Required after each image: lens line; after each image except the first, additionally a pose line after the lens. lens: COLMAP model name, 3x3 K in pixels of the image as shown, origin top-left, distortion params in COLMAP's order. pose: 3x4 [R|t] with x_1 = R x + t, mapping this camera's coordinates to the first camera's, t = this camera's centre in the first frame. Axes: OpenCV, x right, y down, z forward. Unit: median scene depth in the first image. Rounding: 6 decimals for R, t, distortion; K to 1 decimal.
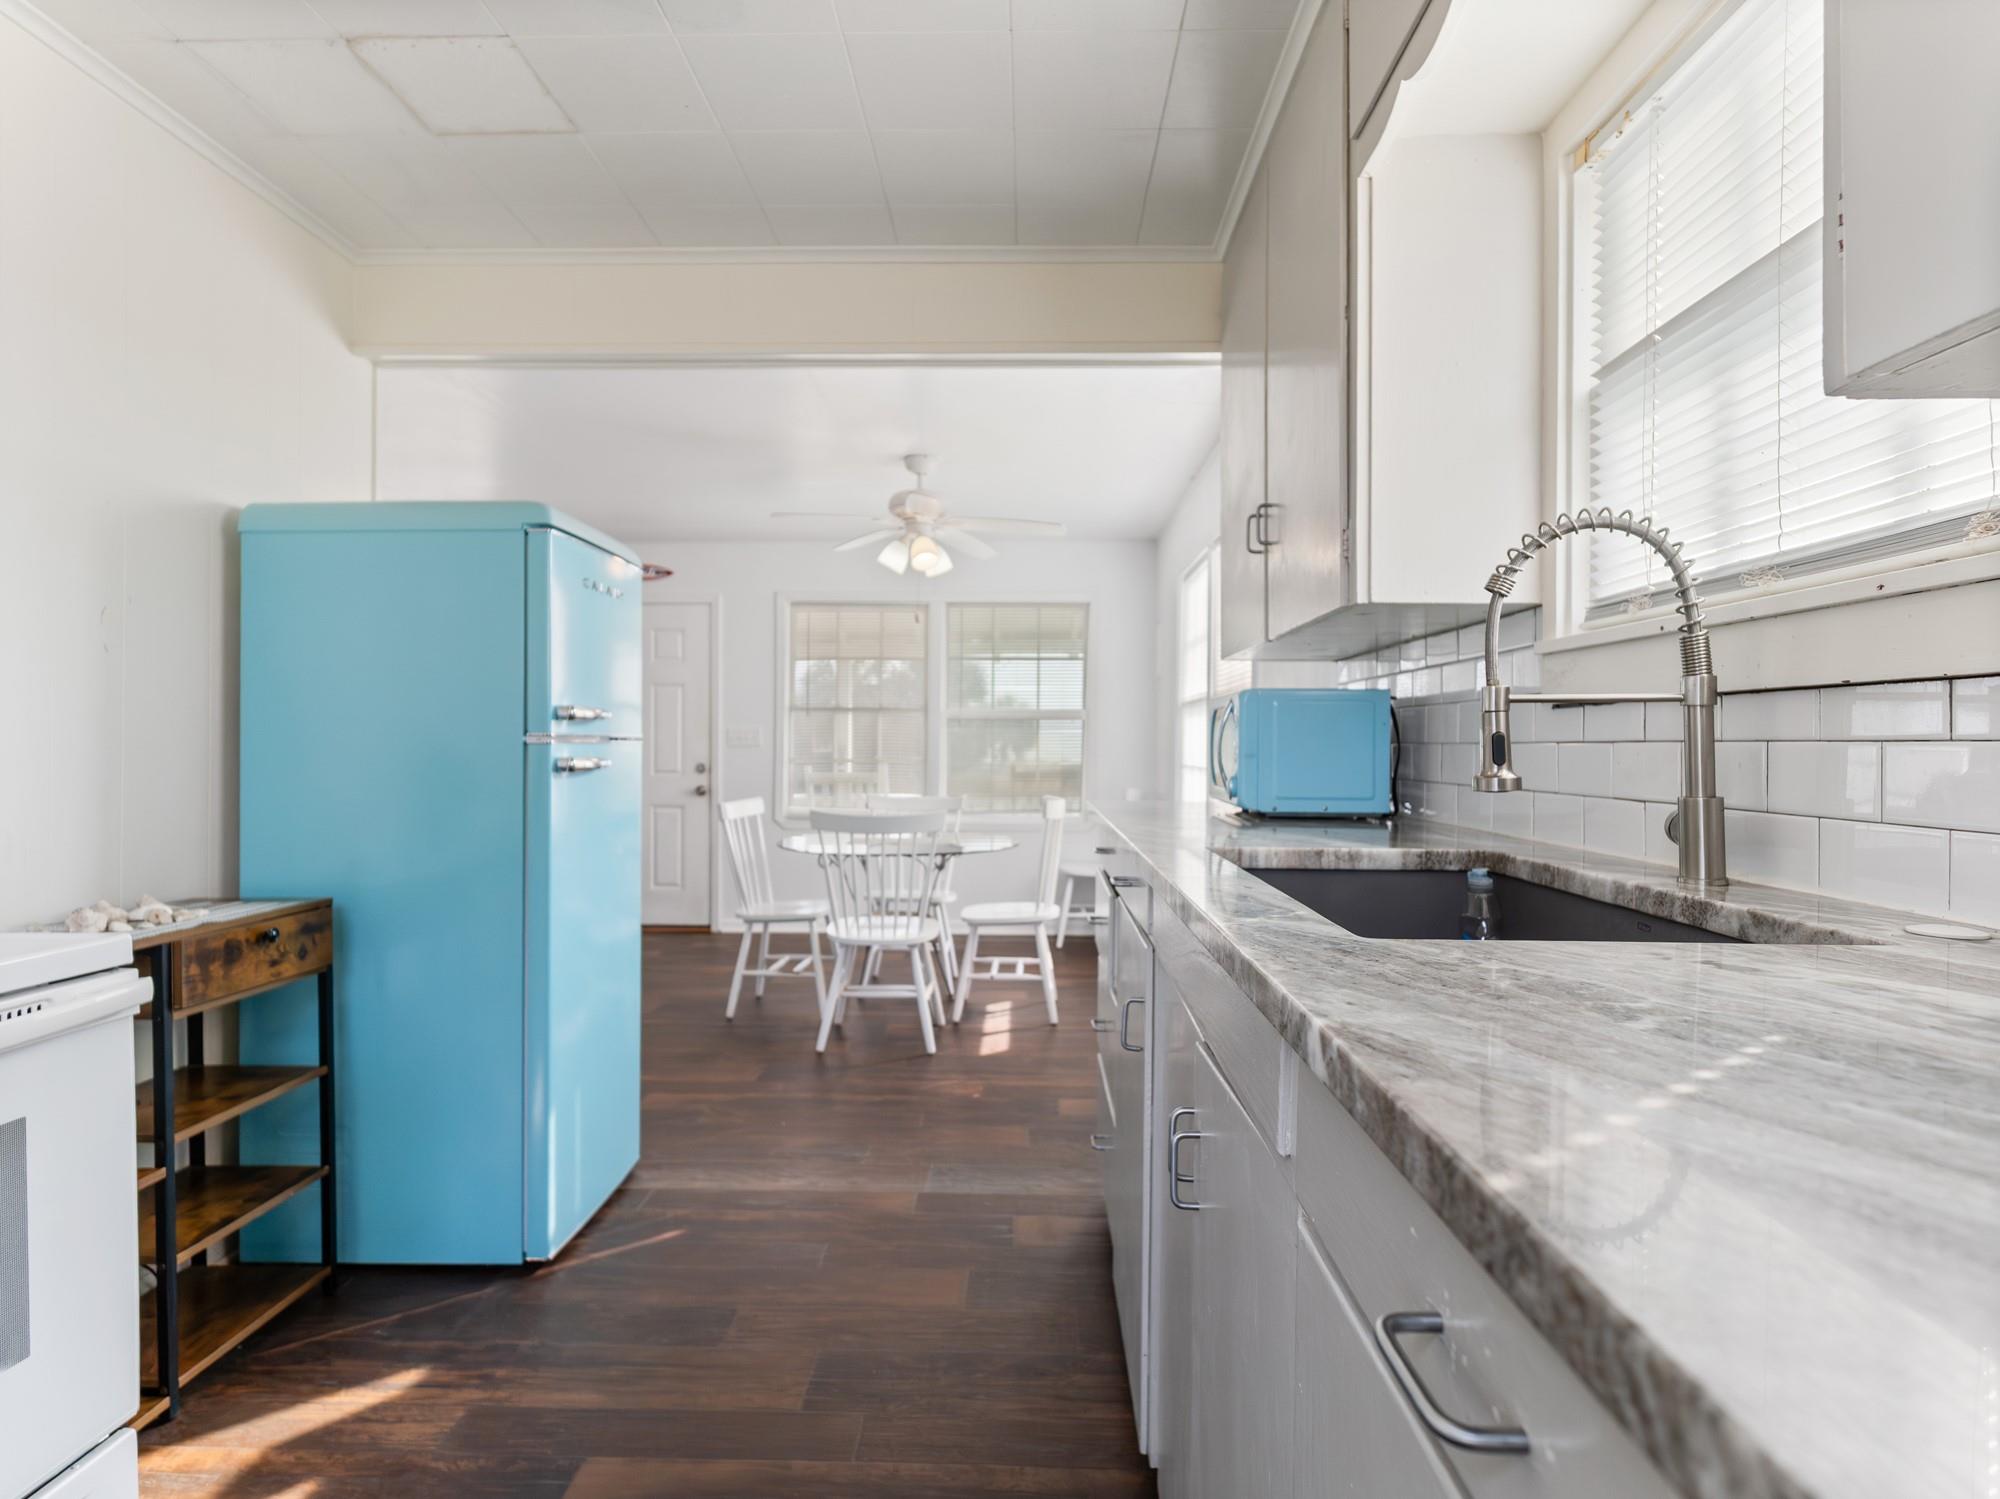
lens RADIAL K [[1068.8, 0, 1008.2], [0, 1068.8, 759.3], [0, 0, 1]] dist [-0.002688, 0.000712]
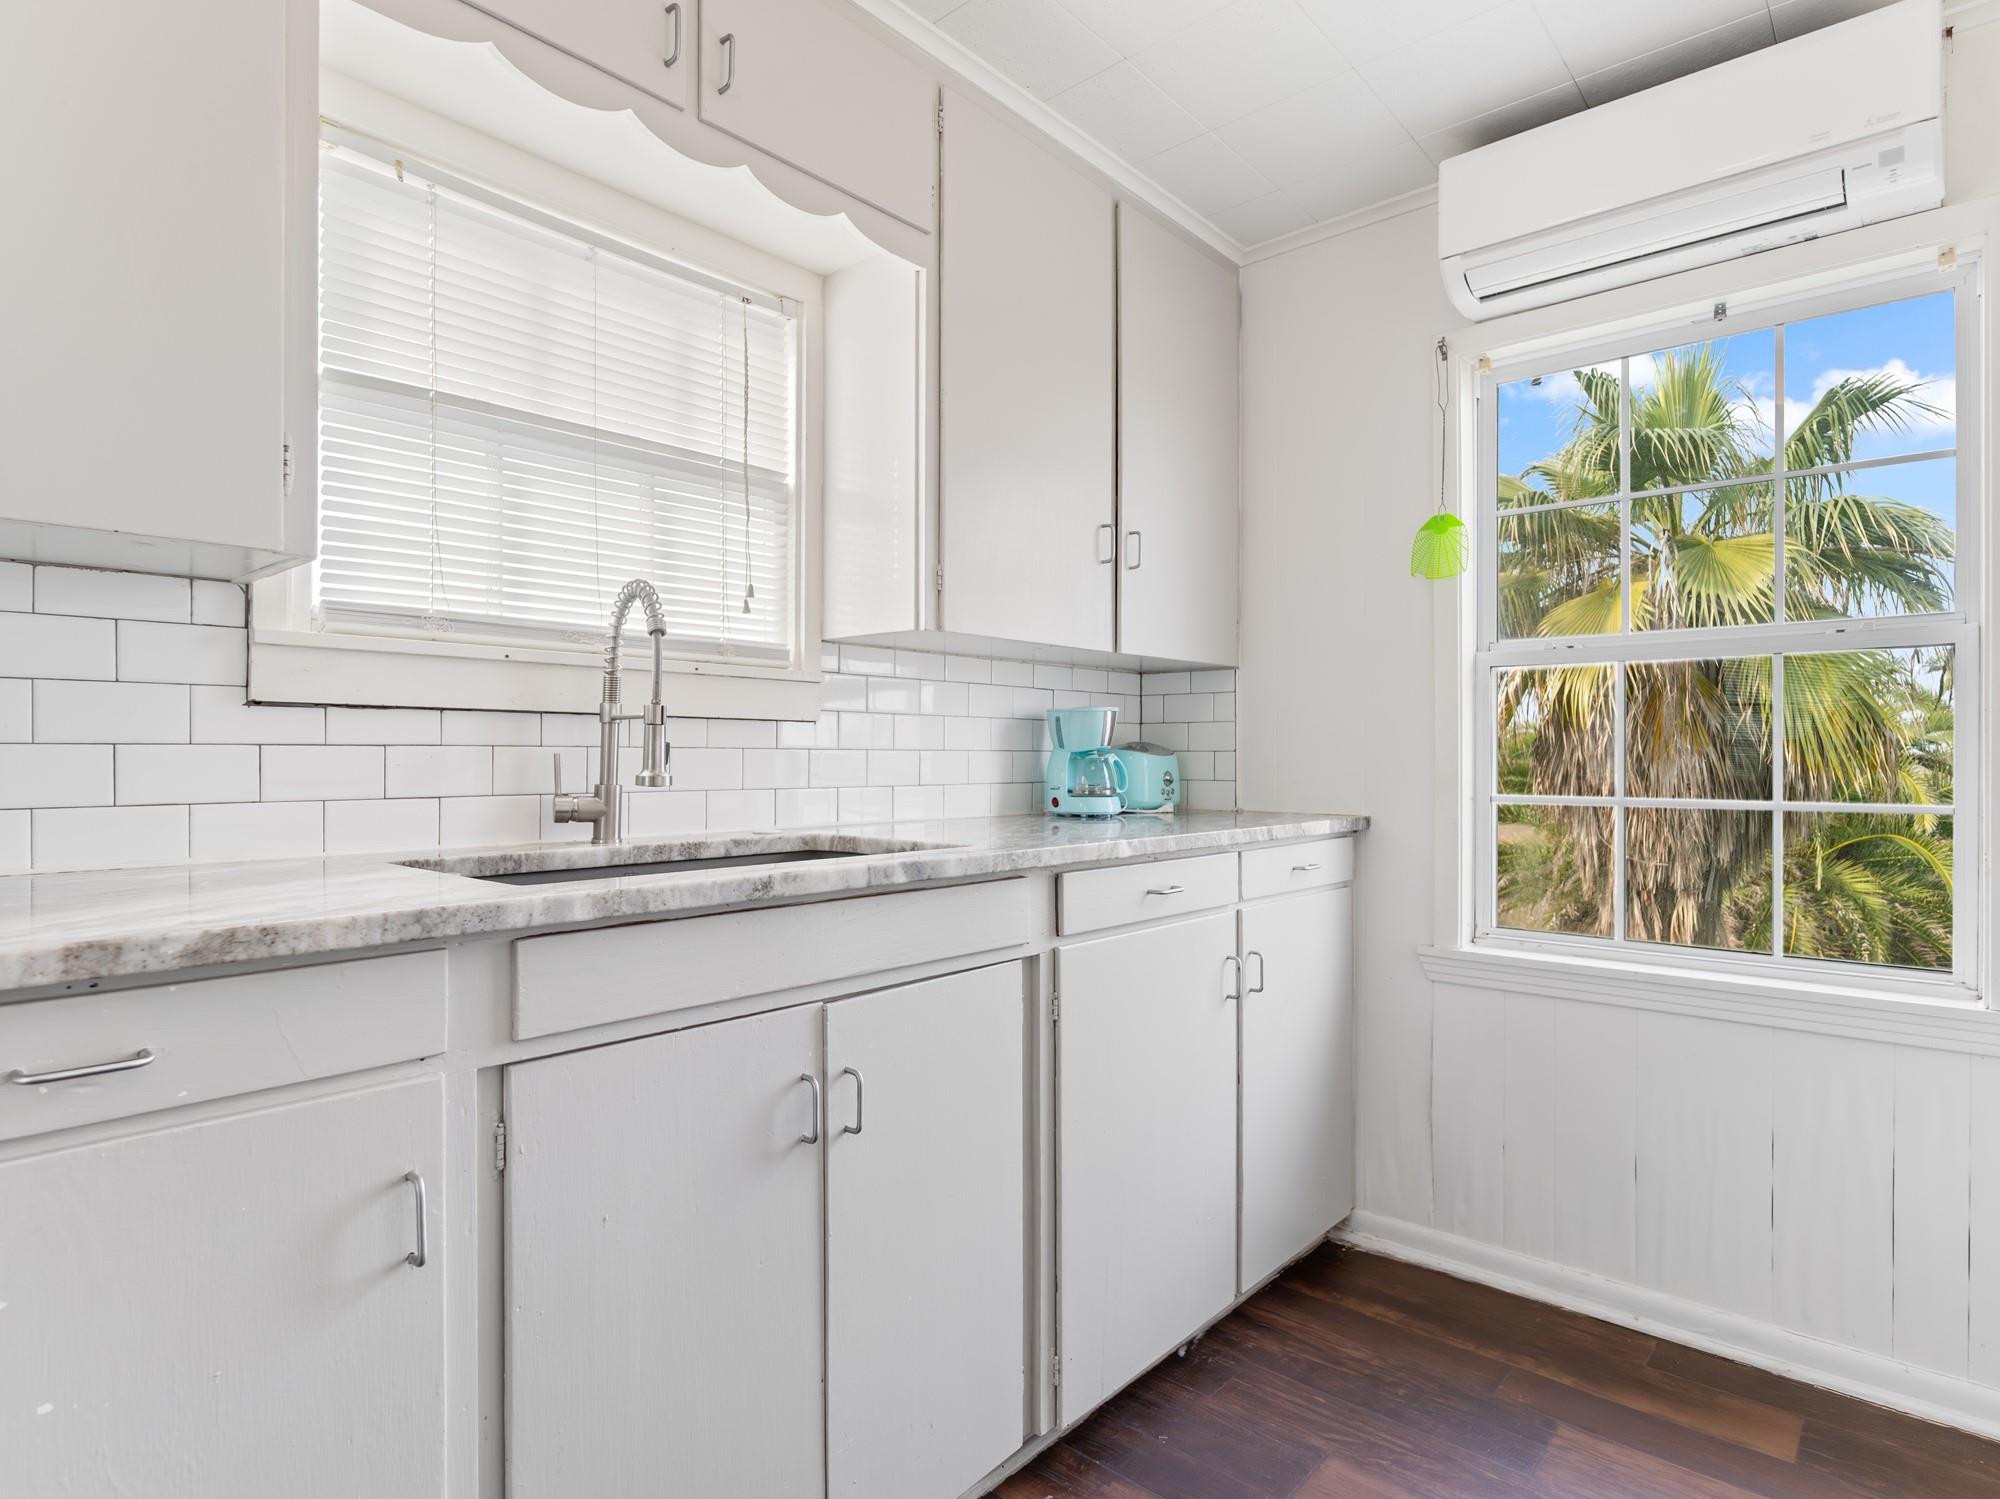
lens RADIAL K [[1068.8, 0, 1008.2], [0, 1068.8, 759.3], [0, 0, 1]] dist [-0.002688, 0.000712]
pose [[-0.761887, -0.012552, 0.647588, -0.174837], [0.000088, 0.999810, 0.019482, -0.006357], [-0.647710, 0.014900, -0.761741, 0.429818]]
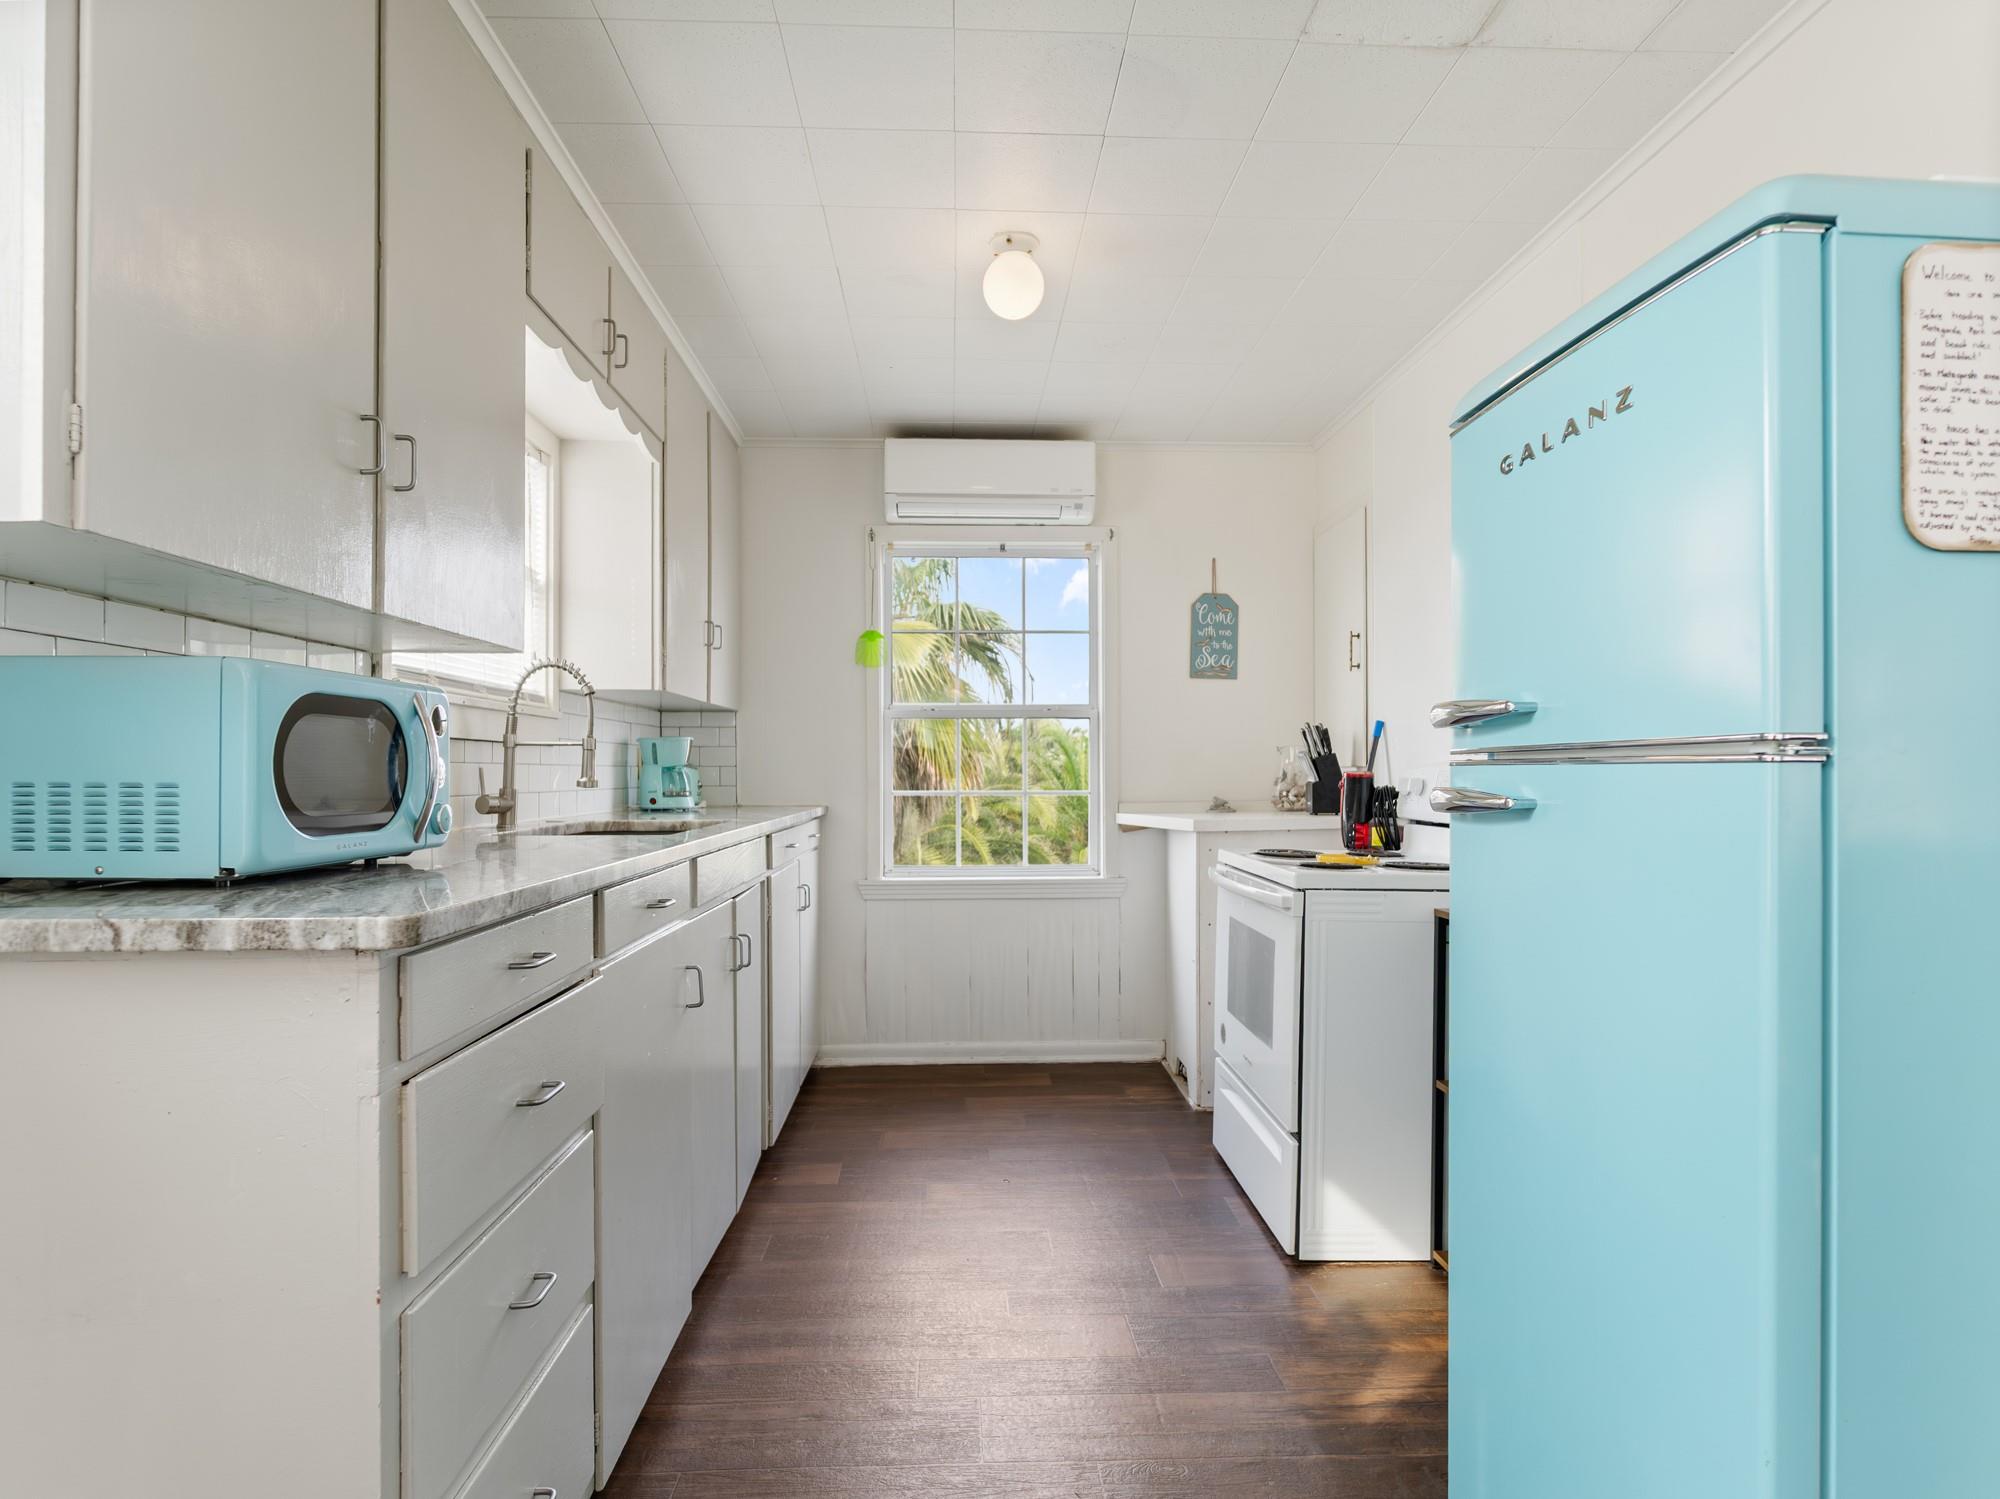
lens RADIAL K [[1079.7, 0, 998.1], [0, 1079.7, 772.8], [0, 0, 1]] dist [-0.001001, 0.000072]
pose [[-0.997994, -0.004622, -0.063135, -0.050079], [-0.005551, 0.999879, 0.014538, -0.008116], [0.063060, 0.014859, -0.997899, 0.805580]]
